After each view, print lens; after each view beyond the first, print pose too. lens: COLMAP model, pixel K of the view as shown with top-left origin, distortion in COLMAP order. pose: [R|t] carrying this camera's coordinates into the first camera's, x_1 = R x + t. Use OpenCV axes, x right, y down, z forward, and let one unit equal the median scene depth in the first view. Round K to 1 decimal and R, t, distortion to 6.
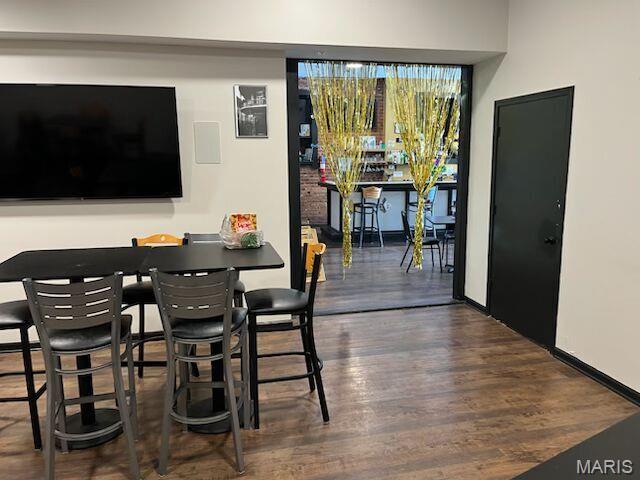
lens RADIAL K [[491.1, 0, 321.6], [0, 491.1, 243.1], [0, 0, 1]] dist [0.039500, -0.003432]
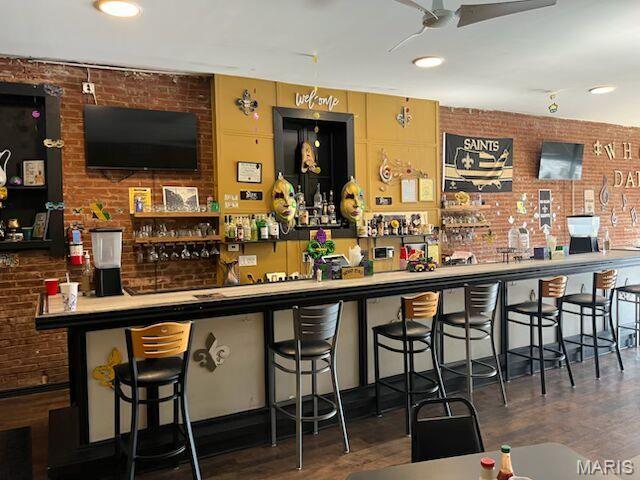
lens RADIAL K [[491.1, 0, 321.4], [0, 491.1, 239.9], [0, 0, 1]] dist [0.039500, -0.003432]
pose [[0.960544, -0.027543, 0.276760, 0.090350], [0.066325, 0.989060, -0.131761, -0.091271], [-0.270103, 0.144918, 0.951863, 0.503446]]
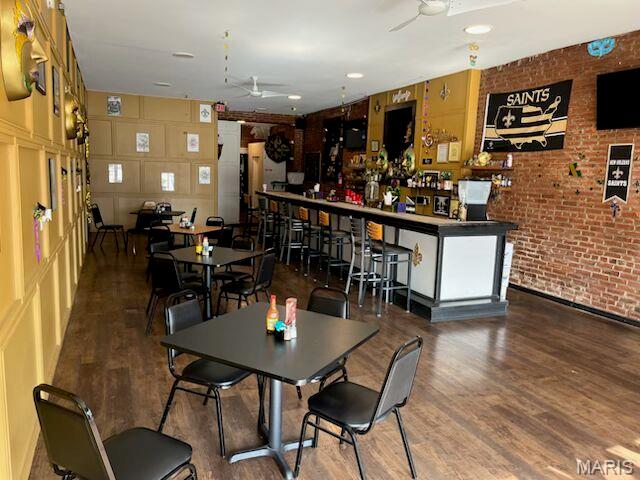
lens RADIAL K [[491.1, 0, 319.8], [0, 491.1, 238.5], [0, 0, 1]] dist [0.039500, -0.003432]
pose [[0.169393, 0.154657, -0.973338, 1.105275], [-0.192136, 0.973843, 0.121299, -0.154248], [0.966638, 0.166466, 0.194678, 0.744656]]
